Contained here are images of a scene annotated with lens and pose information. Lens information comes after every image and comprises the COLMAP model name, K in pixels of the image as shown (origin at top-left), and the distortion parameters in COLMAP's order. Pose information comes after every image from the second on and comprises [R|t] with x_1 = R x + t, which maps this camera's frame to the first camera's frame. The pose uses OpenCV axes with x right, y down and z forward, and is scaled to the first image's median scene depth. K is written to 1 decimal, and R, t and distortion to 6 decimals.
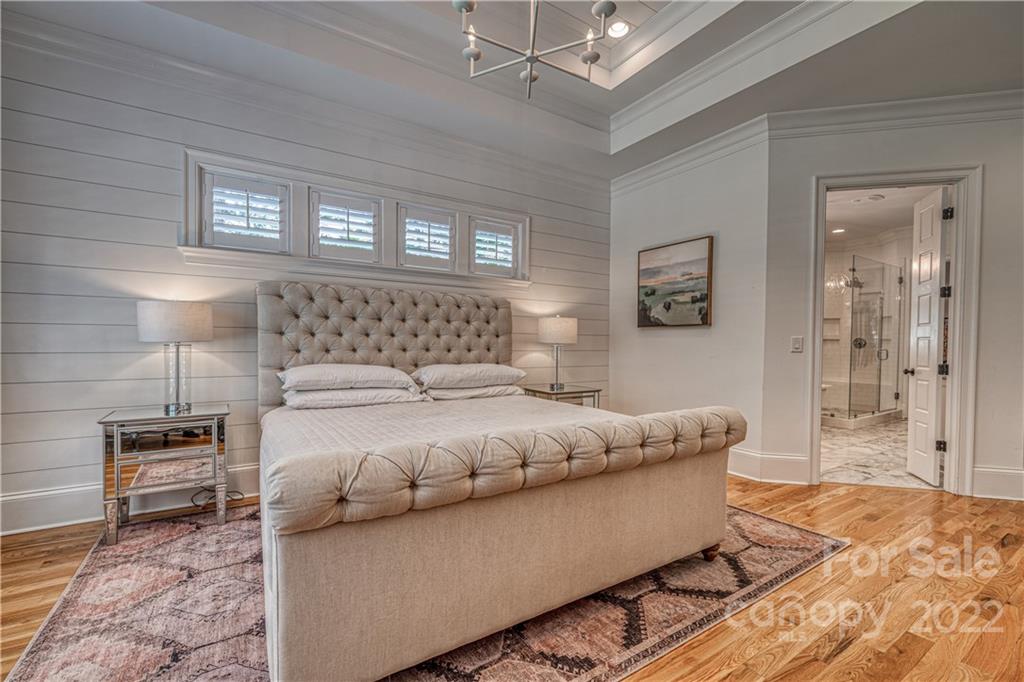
lens RADIAL K [[430.4, 0, 516.0], [0, 430.4, 350.3], [0, 0, 1]] dist [0.000073, 0.000574]
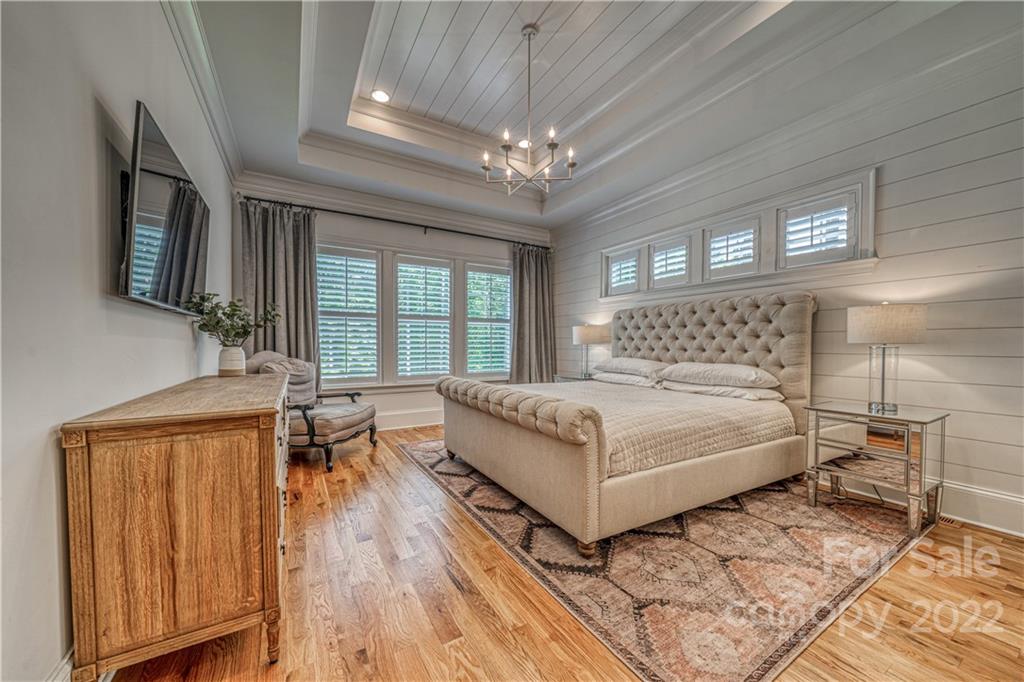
lens RADIAL K [[359.1, 0, 515.8], [0, 359.1, 343.5], [0, 0, 1]] dist [-0.001801, -0.000666]
pose [[-0.005589, -0.008828, -0.999945, 0.838086], [-0.018677, 0.999788, -0.008722, -0.001147], [0.999810, 0.018628, -0.005753, 0.540126]]
